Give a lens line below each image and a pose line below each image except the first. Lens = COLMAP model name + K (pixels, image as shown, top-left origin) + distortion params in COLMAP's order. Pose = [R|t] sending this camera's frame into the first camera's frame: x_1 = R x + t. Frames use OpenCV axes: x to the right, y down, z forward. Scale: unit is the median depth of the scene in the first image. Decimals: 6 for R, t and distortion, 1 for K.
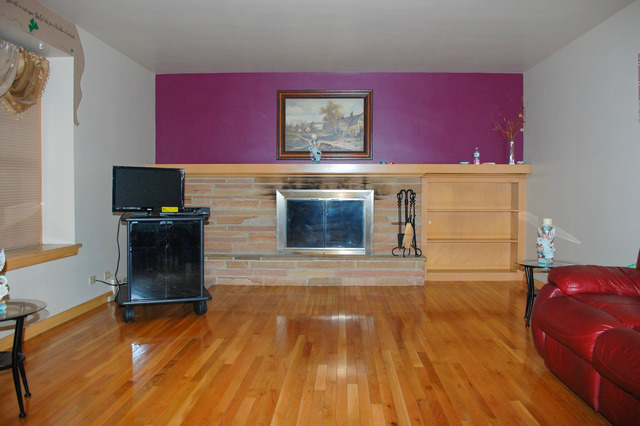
lens RADIAL K [[521.3, 0, 321.4], [0, 521.3, 212.3], [0, 0, 1]] dist [-0.010096, -0.003687]
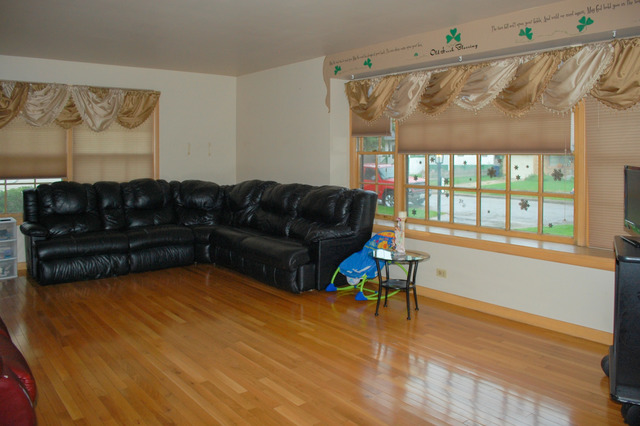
lens RADIAL K [[521.3, 0, 321.3], [0, 521.3, 212.9], [0, 0, 1]] dist [-0.010096, -0.003687]
pose [[-0.762954, 0.068537, -0.642809, 0.604834], [-0.030191, 0.989501, 0.141335, -0.172664], [0.645747, 0.127239, -0.752875, 1.923152]]
